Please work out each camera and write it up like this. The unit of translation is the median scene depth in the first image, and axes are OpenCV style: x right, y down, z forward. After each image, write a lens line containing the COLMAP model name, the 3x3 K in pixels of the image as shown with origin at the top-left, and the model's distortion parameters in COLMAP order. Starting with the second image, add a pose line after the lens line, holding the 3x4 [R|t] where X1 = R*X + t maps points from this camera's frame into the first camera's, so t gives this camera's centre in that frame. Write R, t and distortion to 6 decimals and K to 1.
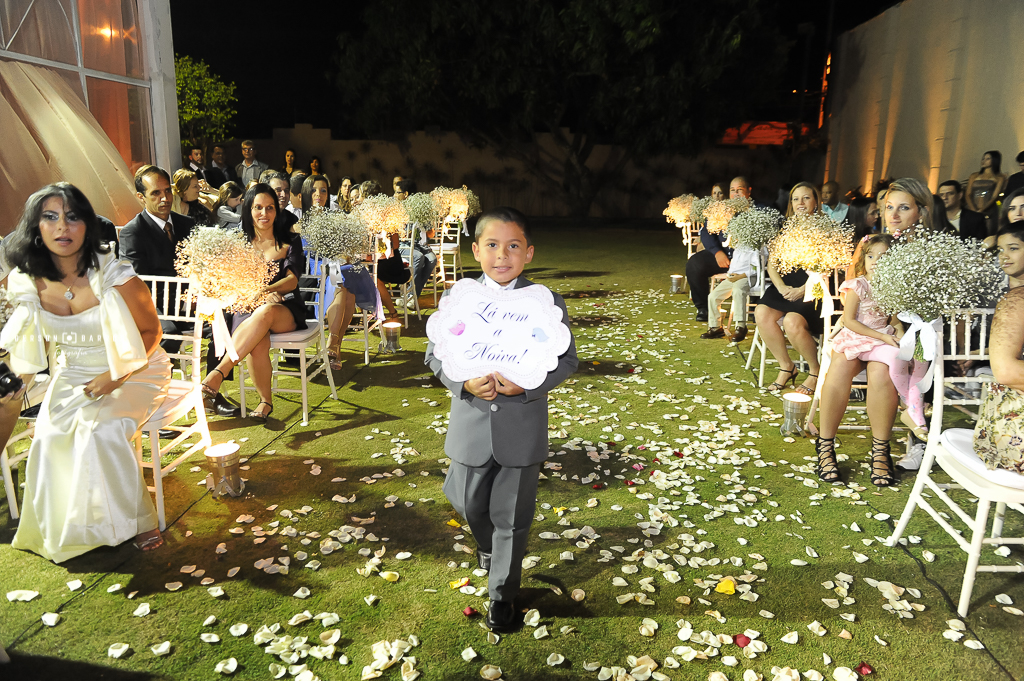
lens RADIAL K [[735.4, 0, 522.0], [0, 735.4, 342.3], [0, 0, 1]] dist [-0.077074, 0.054317]
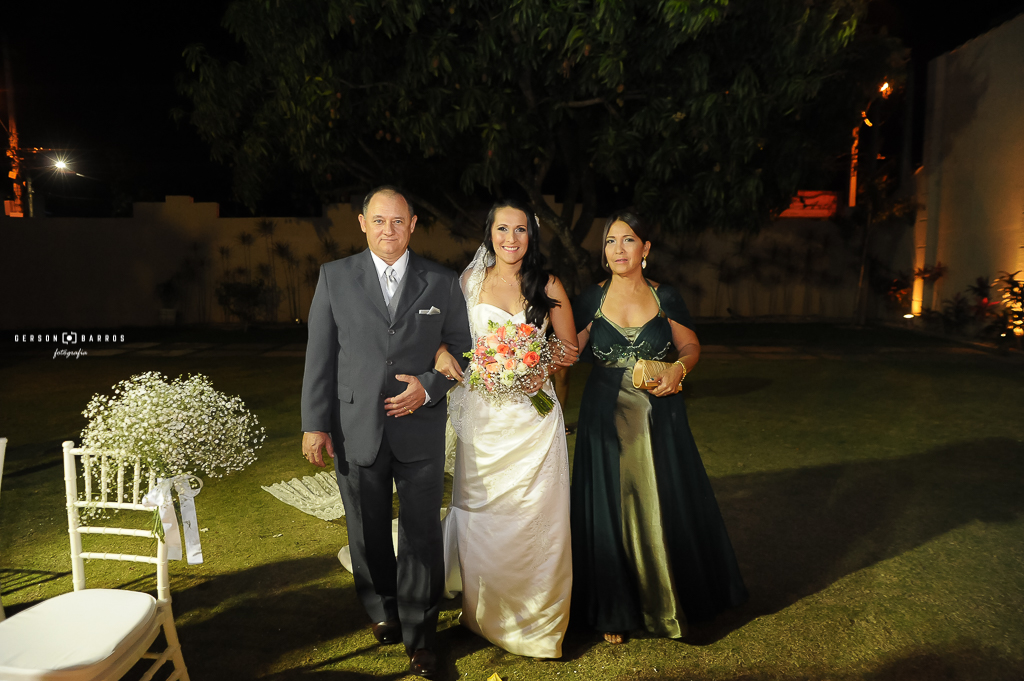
lens RADIAL K [[735.4, 0, 512.7], [0, 735.4, 343.6], [0, 0, 1]] dist [-0.077074, 0.054317]
pose [[0.999729, -0.018971, 0.013502, 0.029410], [0.020279, 0.994330, -0.104390, -0.198627], [-0.011445, 0.104635, 0.994445, 0.795915]]
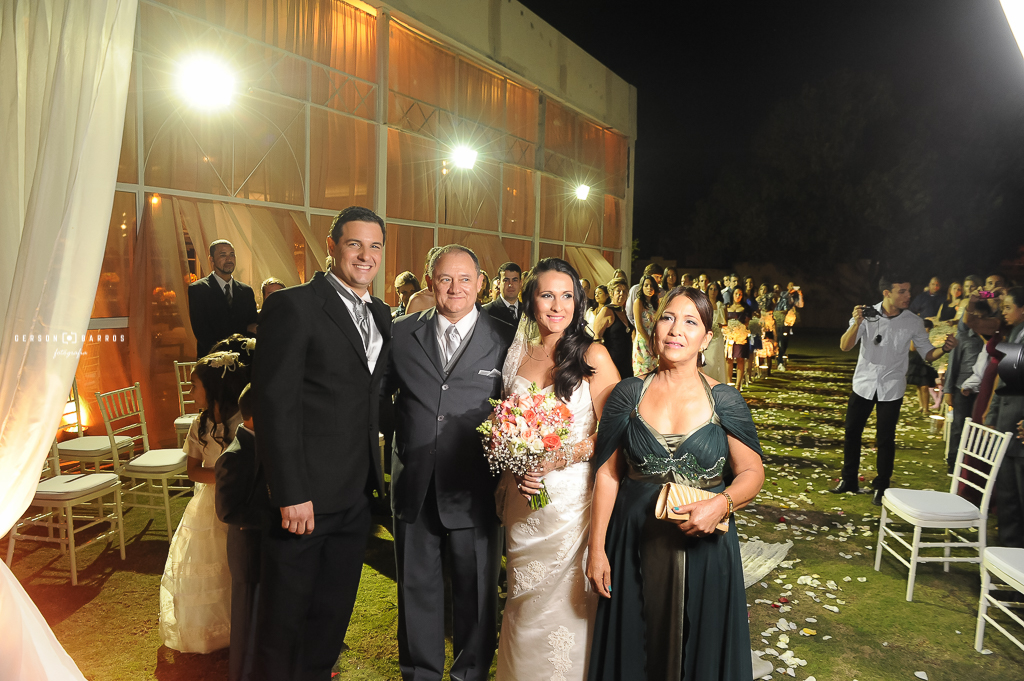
lens RADIAL K [[735.4, 0, 508.4], [0, 735.4, 340.1], [0, 0, 1]] dist [-0.077074, 0.054317]
pose [[0.917917, 0.034389, -0.395280, -0.008987], [-0.094421, 0.986549, -0.133436, 0.179292], [0.385375, 0.159806, 0.908817, -0.911808]]
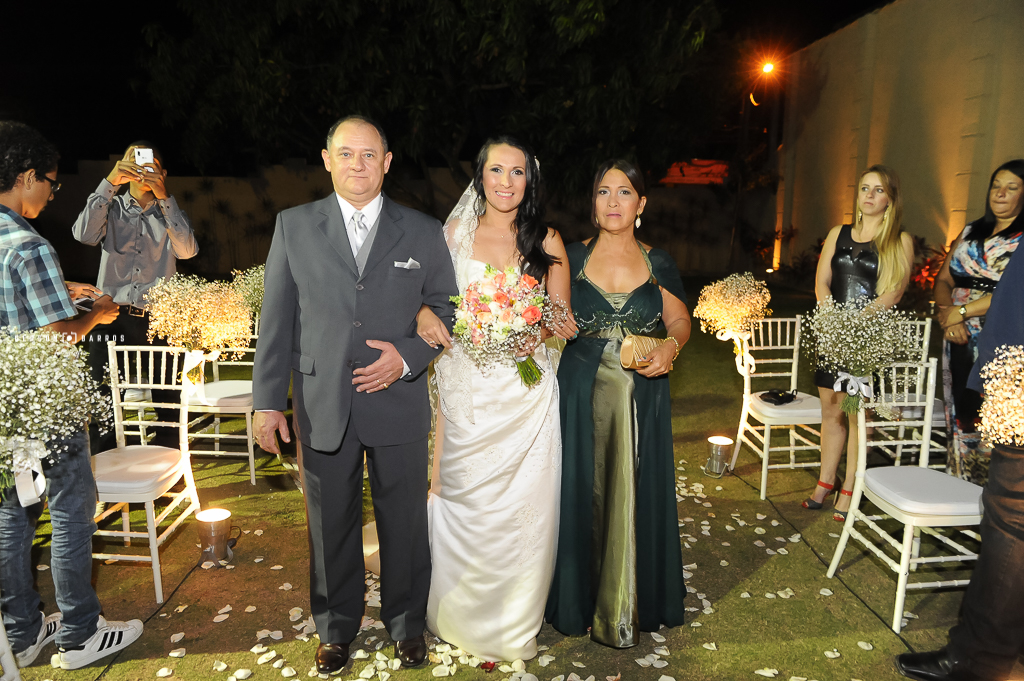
lens RADIAL K [[735.4, 0, 513.8], [0, 735.4, 348.6], [0, 0, 1]] dist [-0.077074, 0.054317]
pose [[0.991556, -0.025520, 0.127142, 0.013150], [0.031183, 0.998599, -0.042756, -0.136024], [-0.125872, 0.046360, 0.990963, 0.537672]]
